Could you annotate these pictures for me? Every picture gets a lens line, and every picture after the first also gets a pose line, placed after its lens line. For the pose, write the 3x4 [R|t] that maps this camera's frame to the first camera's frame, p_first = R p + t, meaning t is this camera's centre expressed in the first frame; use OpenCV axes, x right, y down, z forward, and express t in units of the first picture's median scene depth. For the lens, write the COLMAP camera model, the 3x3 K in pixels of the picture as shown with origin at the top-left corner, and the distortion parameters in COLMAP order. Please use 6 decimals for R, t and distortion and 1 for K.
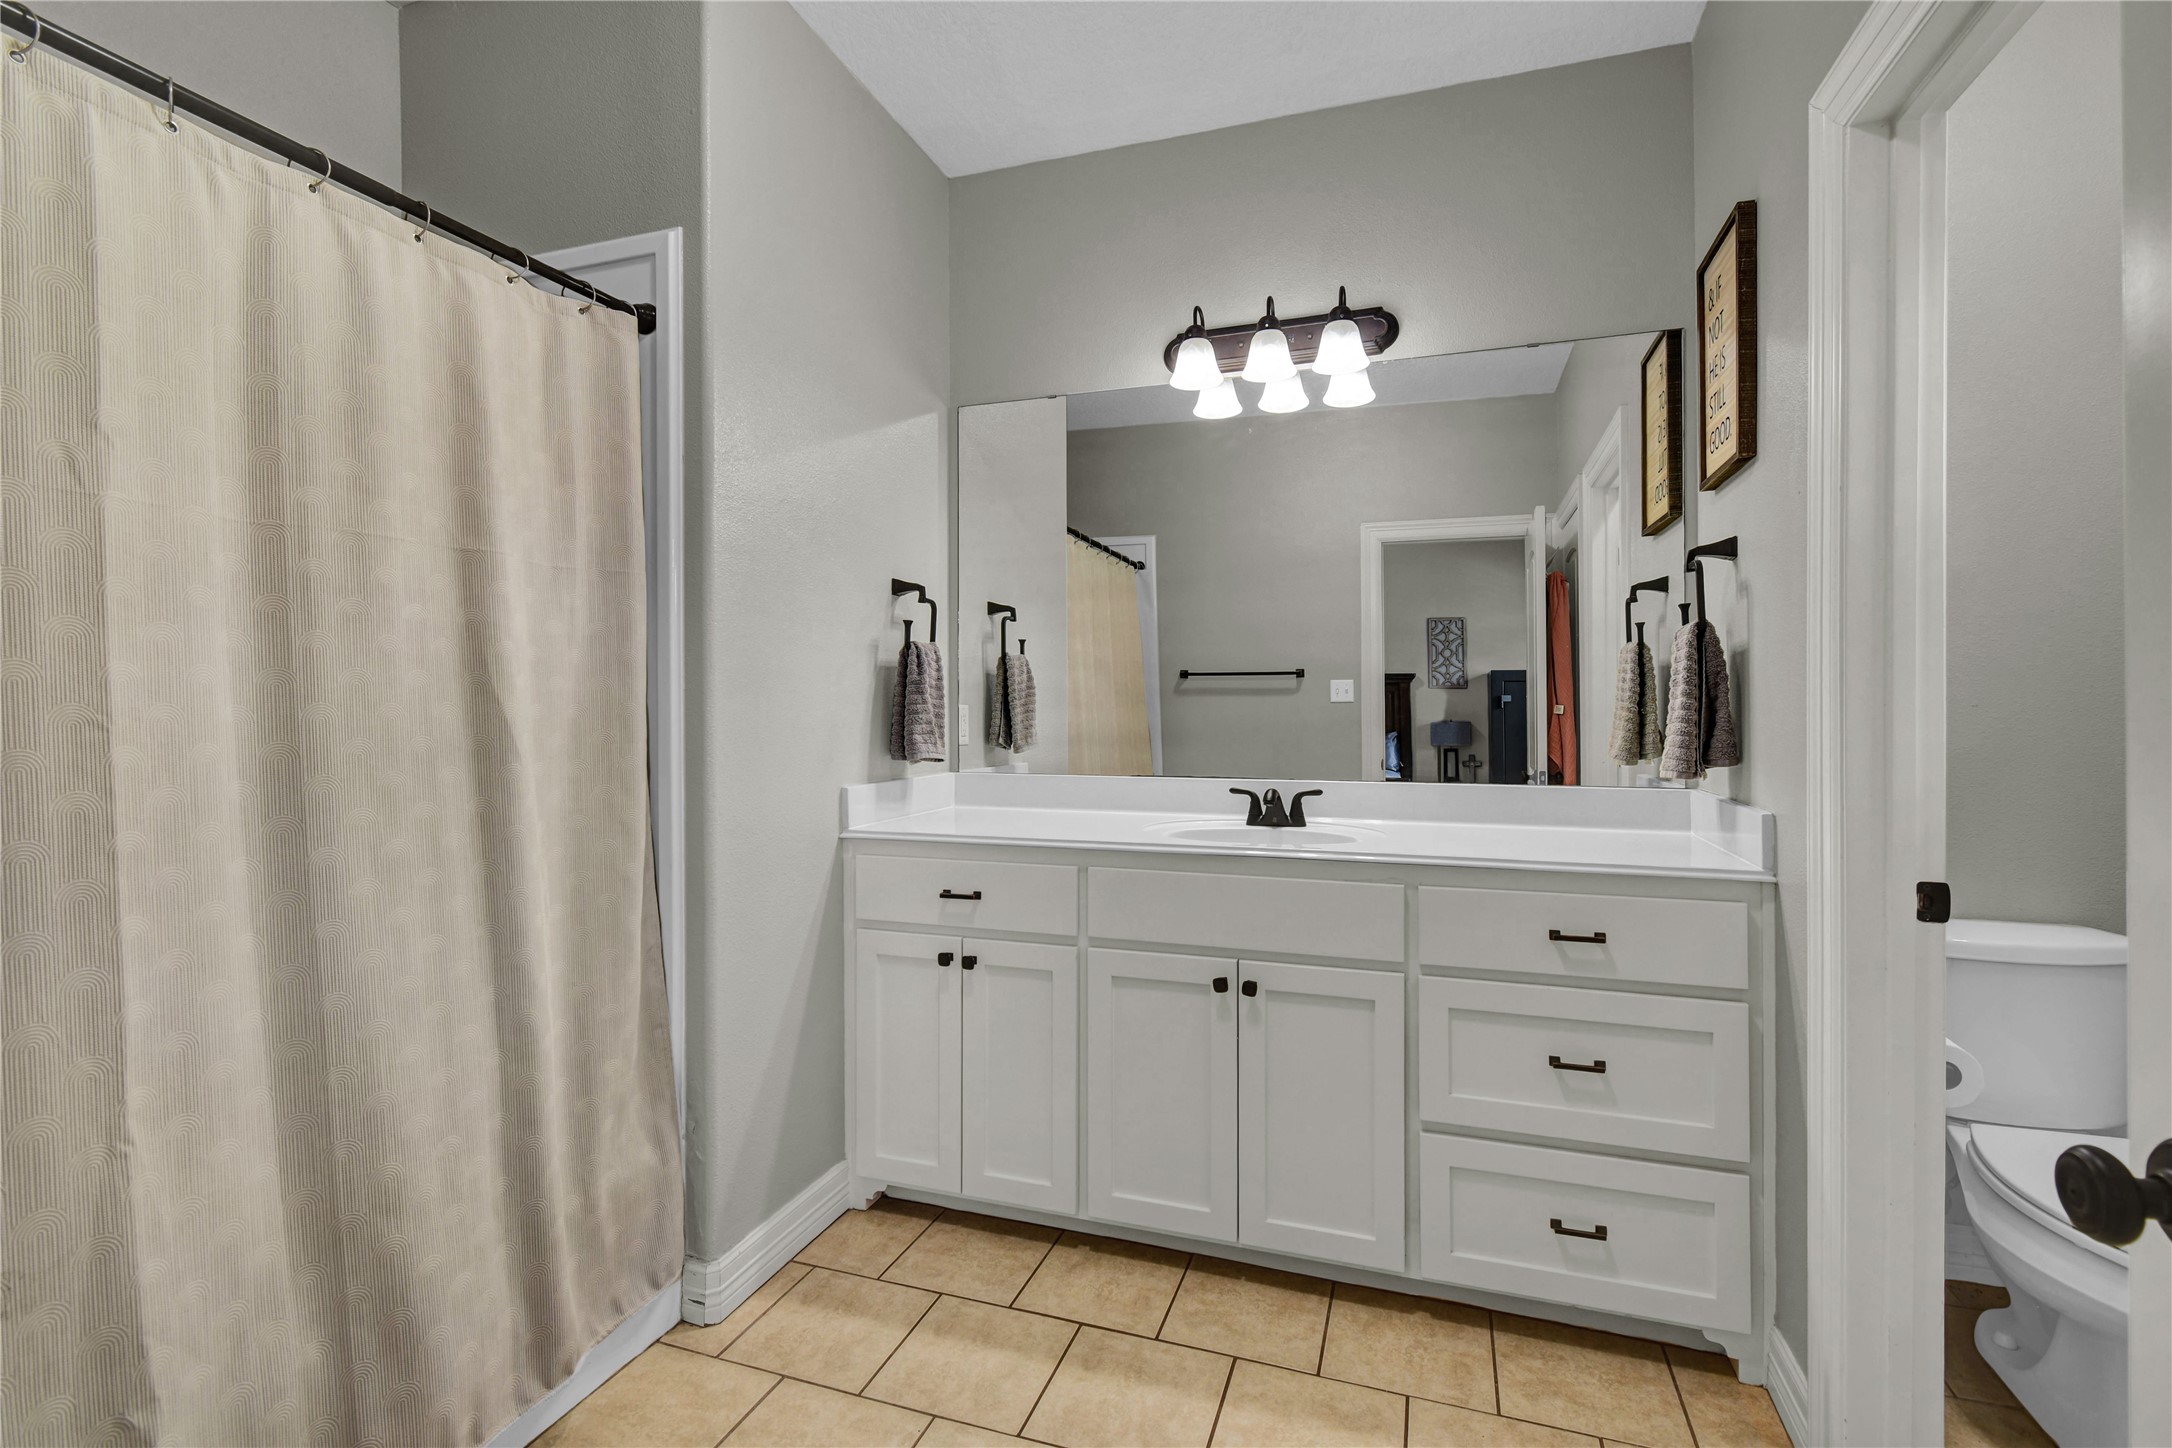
lens RADIAL K [[965.2, 0, 1093.1], [0, 965.2, 719.2], [0, 0, 1]] dist [0.013633, -0.007182]
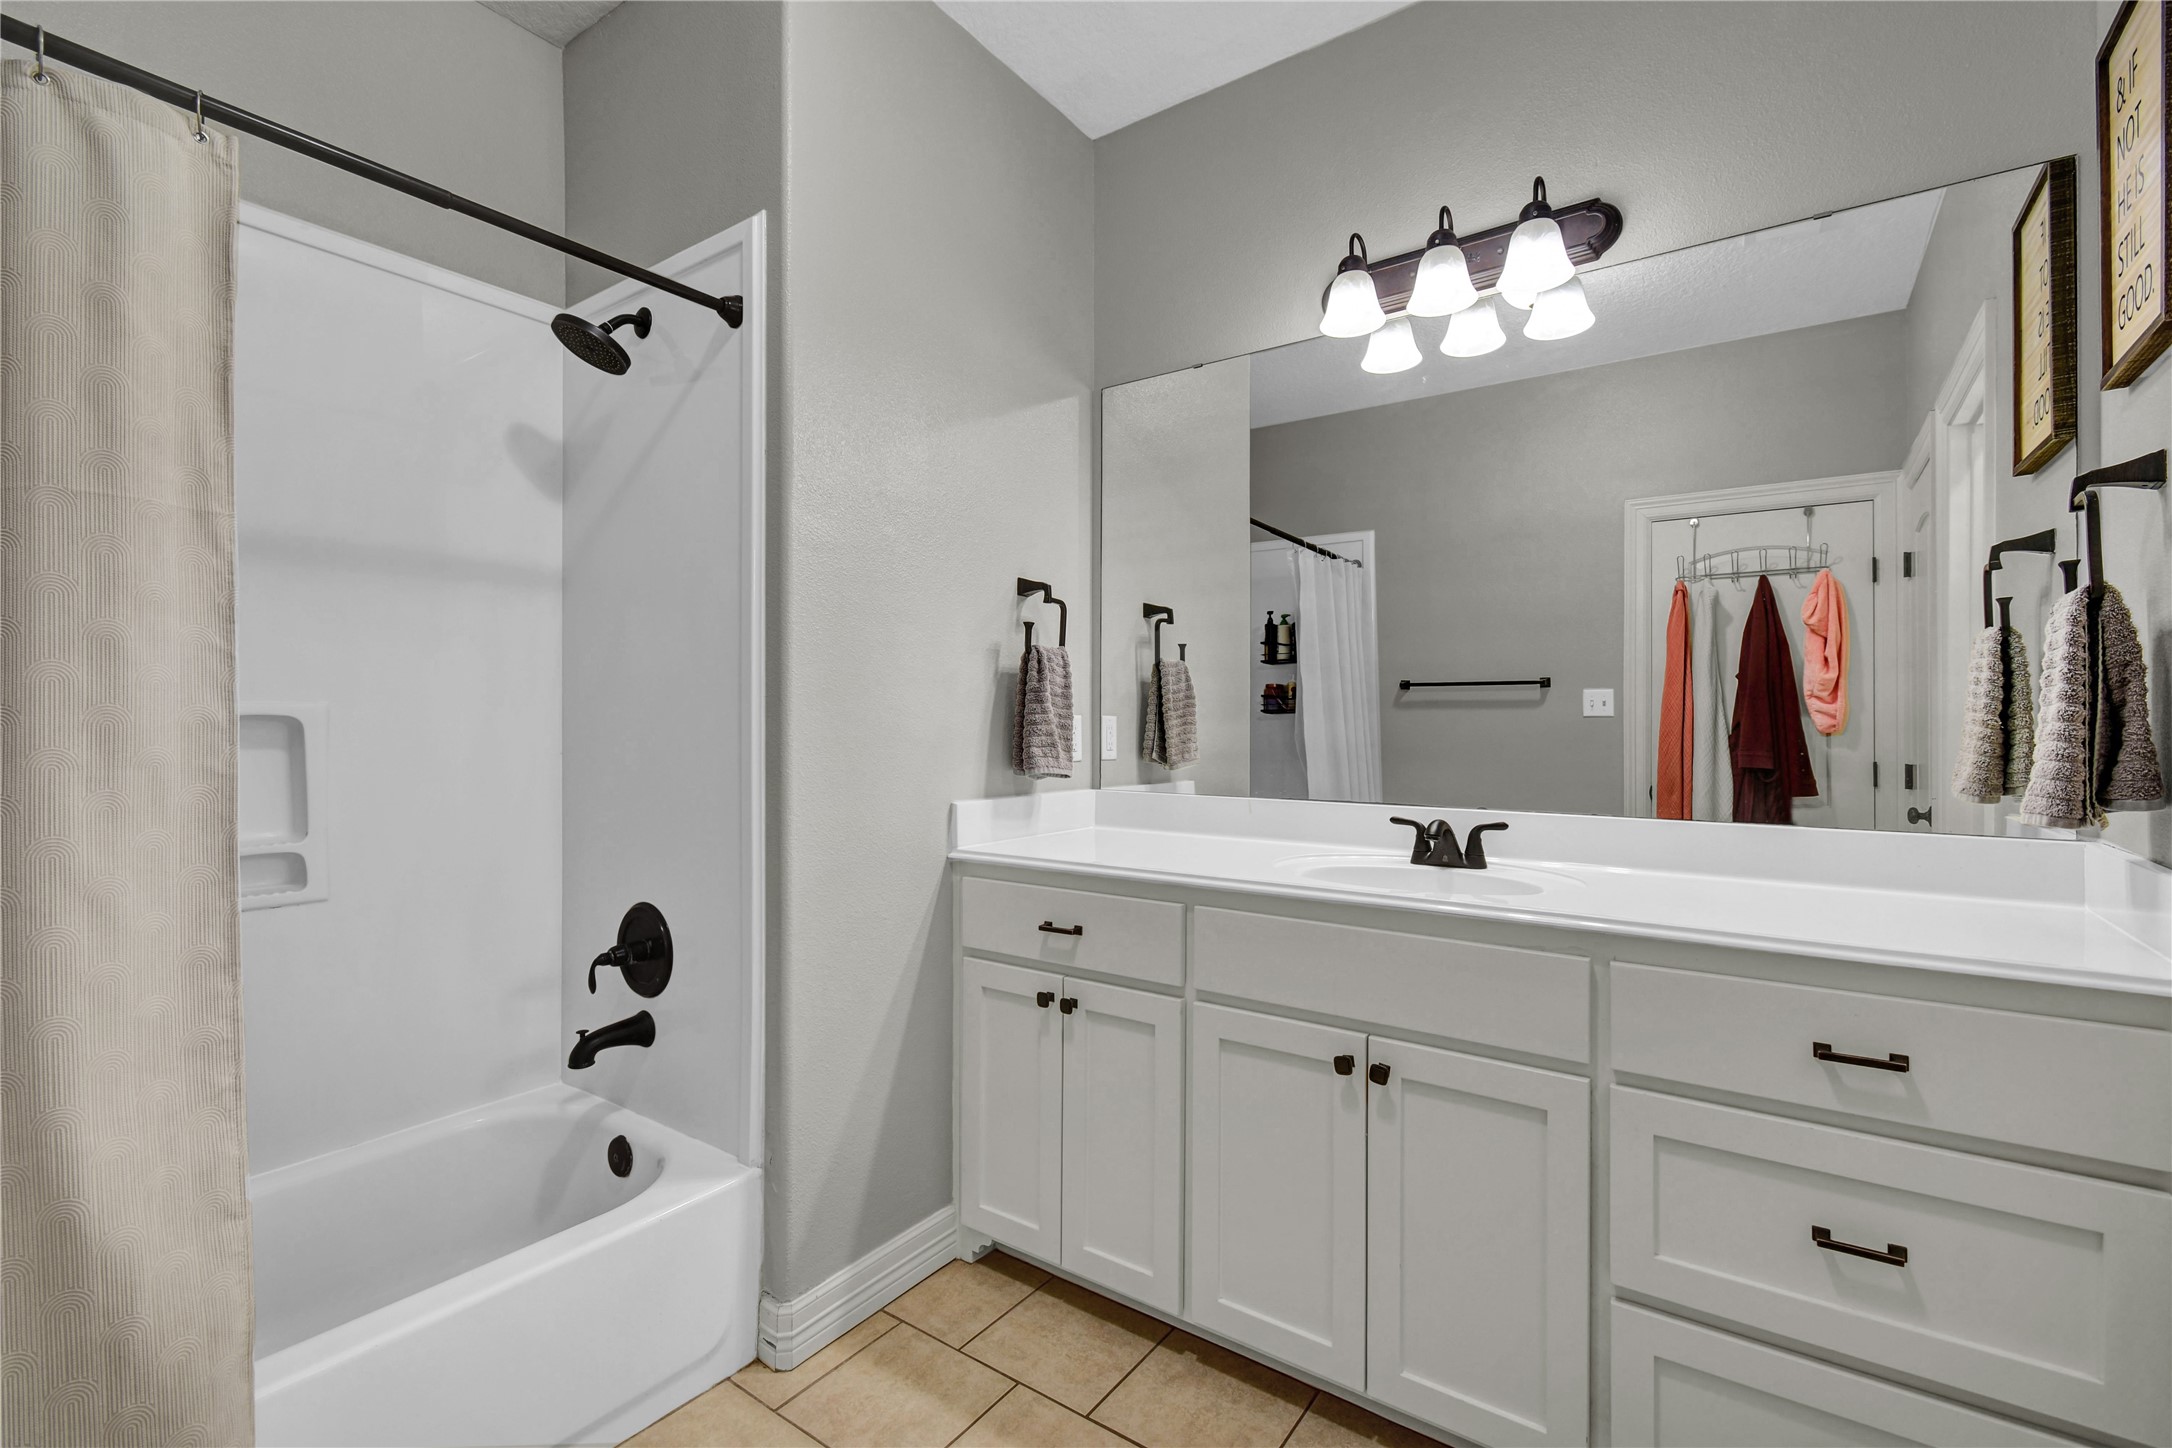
lens RADIAL K [[955.7, 0, 1098.3], [0, 955.7, 734.0], [0, 0, 1]] dist [0.014677, -0.006623]
pose [[0.961586, 0.007964, -0.274387, 0.132486], [-0.008403, 0.999965, -0.000424, 0.003491], [0.274374, 0.002713, 0.961619, 0.161030]]
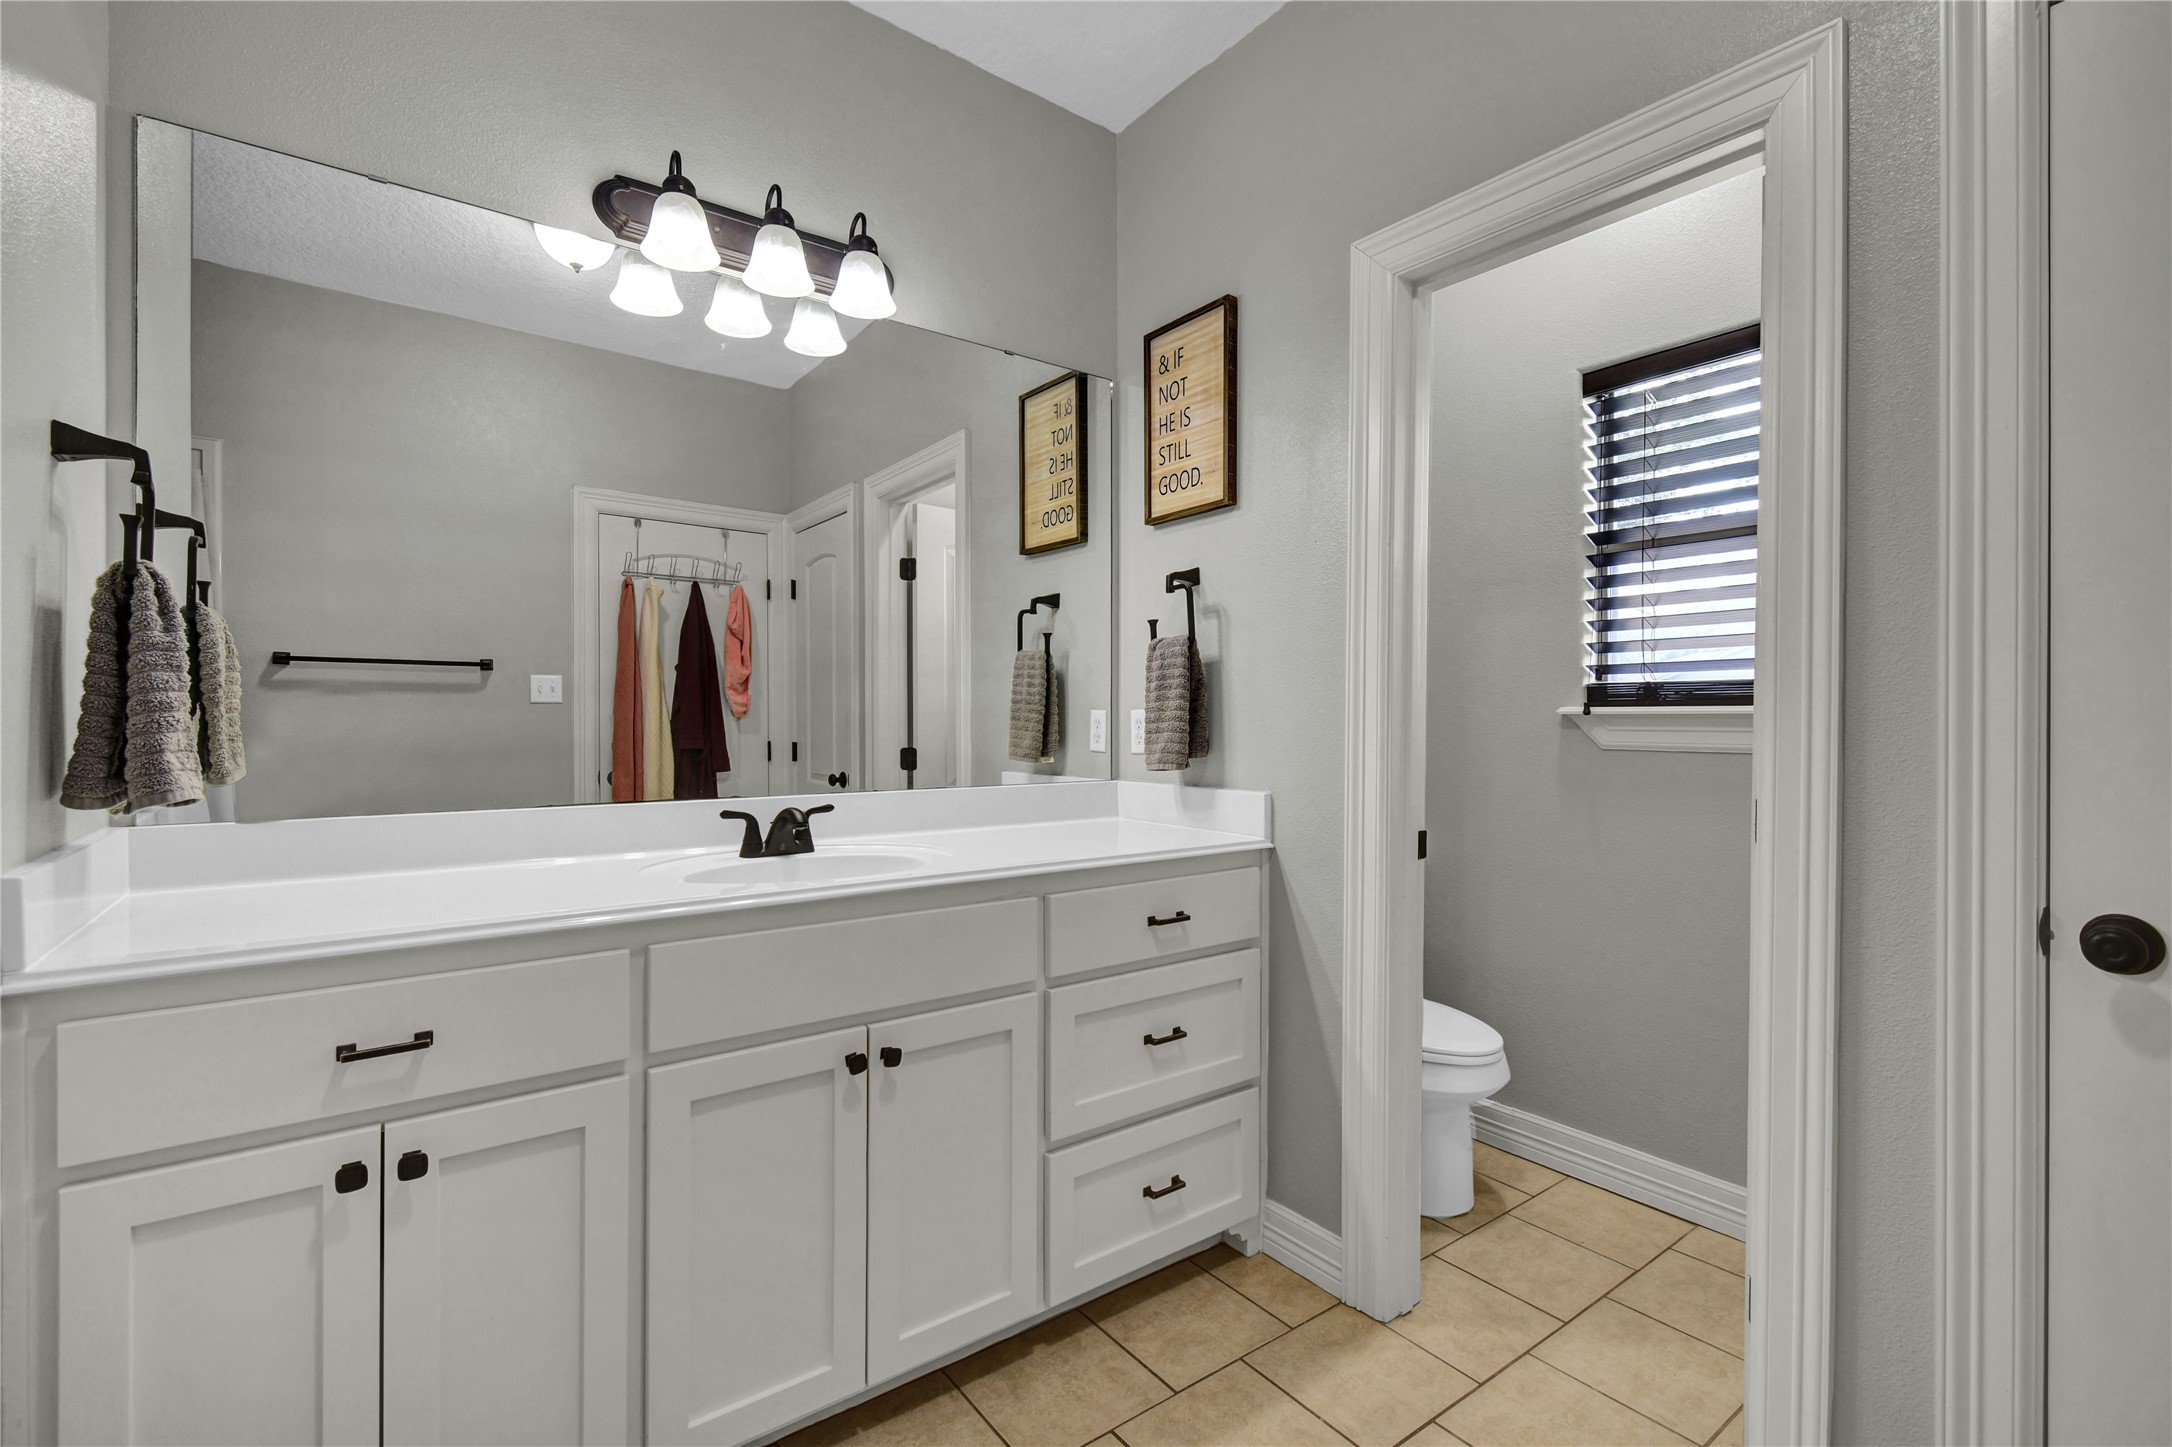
lens RADIAL K [[1015.5, 0, 1060.9], [0, 1015.5, 718.4], [0, 0, 1]] dist [-0.000905, -0.000164]
pose [[0.540379, 0.002534, 0.841418, -0.401181], [0.008164, 0.999933, -0.008254, 0.006922], [-0.841382, 0.011330, 0.540322, 0.368494]]
